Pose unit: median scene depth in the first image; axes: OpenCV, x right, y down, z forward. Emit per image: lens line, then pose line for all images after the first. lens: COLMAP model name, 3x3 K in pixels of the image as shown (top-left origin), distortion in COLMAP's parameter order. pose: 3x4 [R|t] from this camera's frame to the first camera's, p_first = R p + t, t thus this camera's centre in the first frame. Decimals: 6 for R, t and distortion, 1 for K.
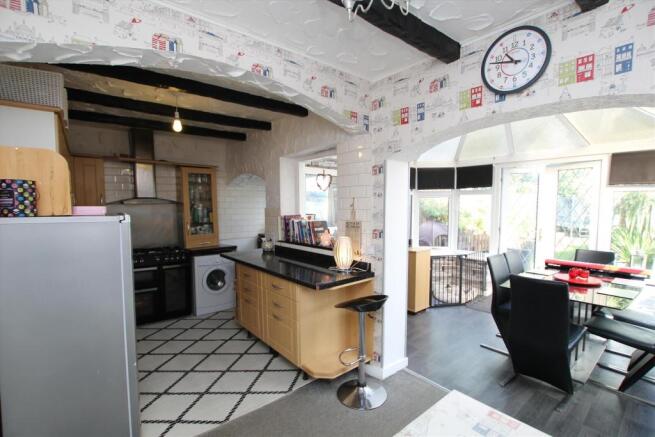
lens RADIAL K [[304.1, 0, 327.3], [0, 304.1, 226.8], [0, 0, 1]] dist [-0.029810, 0.000403]
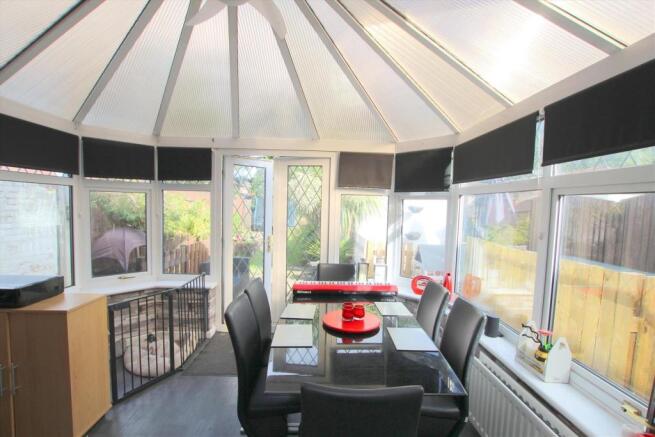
lens RADIAL K [[304.1, 0, 327.3], [0, 304.1, 226.8], [0, 0, 1]] dist [-0.029810, 0.000403]
pose [[0.617305, -0.032076, 0.786069, 0.152734], [0.032016, 0.999365, 0.015637, -0.026880], [-0.786072, 0.015514, 0.617940, 0.344429]]
